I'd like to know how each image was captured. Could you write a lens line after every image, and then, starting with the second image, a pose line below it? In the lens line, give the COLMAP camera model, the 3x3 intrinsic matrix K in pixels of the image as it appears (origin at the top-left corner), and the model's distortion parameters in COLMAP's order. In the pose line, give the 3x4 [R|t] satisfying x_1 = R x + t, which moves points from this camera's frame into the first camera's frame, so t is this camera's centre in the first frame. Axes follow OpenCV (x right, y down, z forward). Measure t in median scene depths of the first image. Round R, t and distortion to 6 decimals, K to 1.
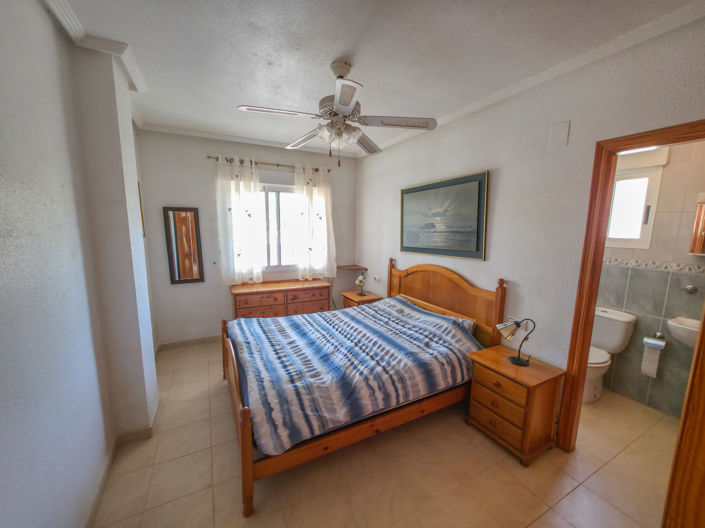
lens RADIAL K [[283.0, 0, 355.9], [0, 283.0, 268.6], [0, 0, 1]] dist [0.002817, -0.001285]
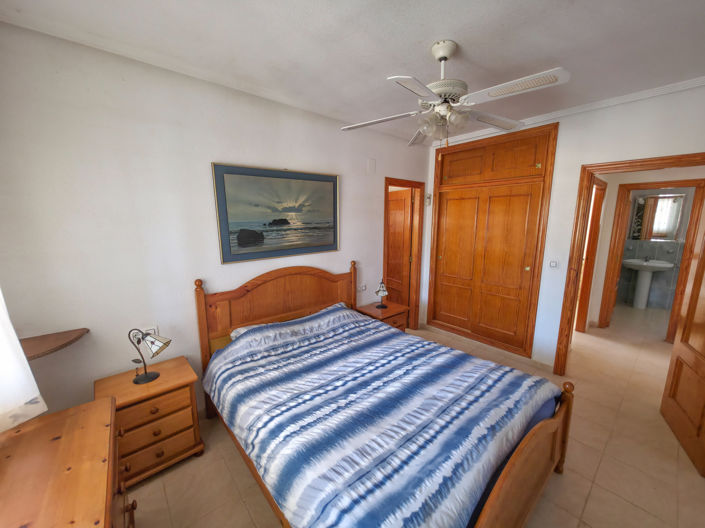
lens RADIAL K [[283.0, 0, 352.6], [0, 283.0, 268.8], [0, 0, 1]] dist [0.002817, -0.001285]
pose [[-0.221338, -0.186243, 0.957248, -0.813036], [0.135976, 0.966111, 0.219409, -0.232960], [-0.965671, 0.178727, -0.188512, 1.316408]]
